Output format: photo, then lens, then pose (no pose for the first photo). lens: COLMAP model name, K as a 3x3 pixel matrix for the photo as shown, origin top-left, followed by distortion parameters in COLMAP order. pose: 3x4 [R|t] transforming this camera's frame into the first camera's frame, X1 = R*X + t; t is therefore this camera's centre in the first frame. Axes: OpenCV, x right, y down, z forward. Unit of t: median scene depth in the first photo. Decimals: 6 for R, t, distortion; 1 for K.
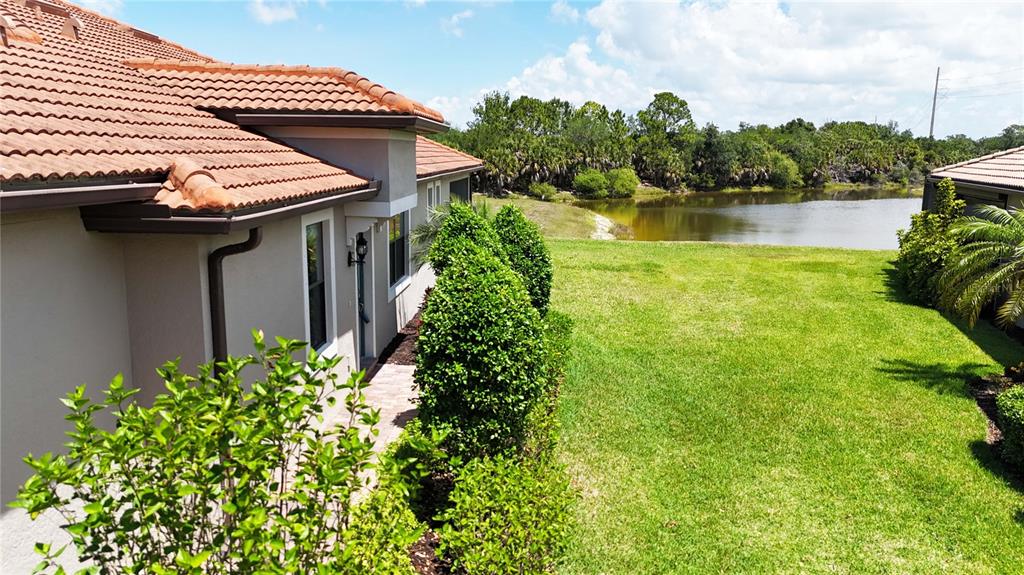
lens RADIAL K [[757.3, 0, 512.0], [0, 757.3, 287.5], [0, 0, 1]] dist [0.079776, -0.094235]
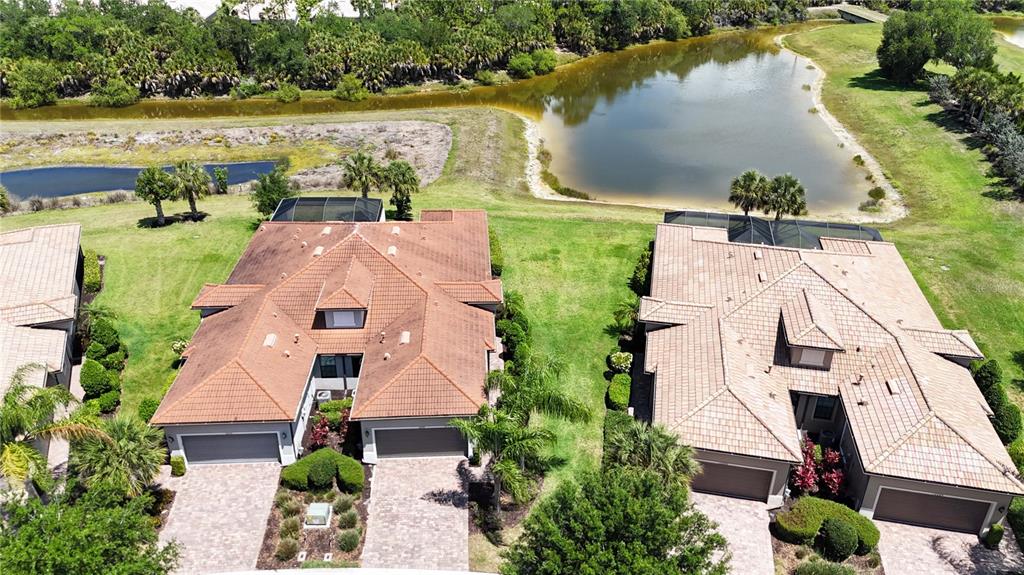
lens RADIAL K [[757.3, 0, 512.0], [0, 757.3, 287.5], [0, 0, 1]] dist [0.079776, -0.094235]
pose [[0.994740, -0.046517, 0.091261, -0.040730], [0.016820, 0.953024, 0.302429, -0.142348], [-0.101042, -0.299303, 0.948793, -0.292571]]
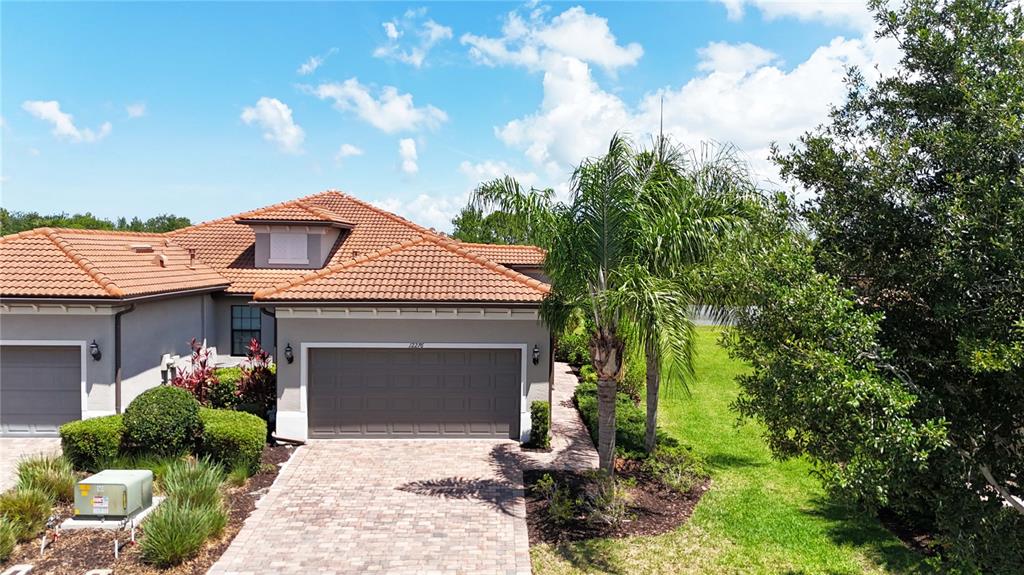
lens RADIAL K [[757.3, 0, 512.0], [0, 757.3, 287.5], [0, 0, 1]] dist [0.079776, -0.094235]
pose [[0.997354, -0.001714, 0.072675, -0.044595], [0.011019, 0.991736, -0.127824, 0.016981], [-0.071855, 0.128287, 0.989131, -0.143518]]
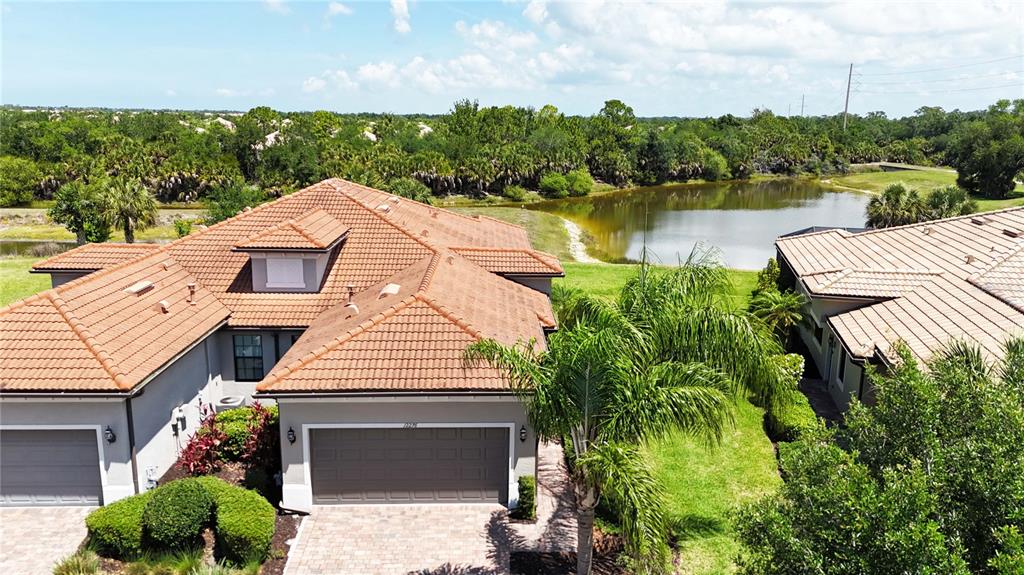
lens RADIAL K [[757.3, 0, 512.0], [0, 757.3, 287.5], [0, 0, 1]] dist [0.079776, -0.094235]
pose [[0.997183, -0.015476, 0.073392, -0.042766], [0.012410, 0.999038, 0.042050, -0.023278], [-0.073972, -0.041020, 0.996416, -0.151520]]
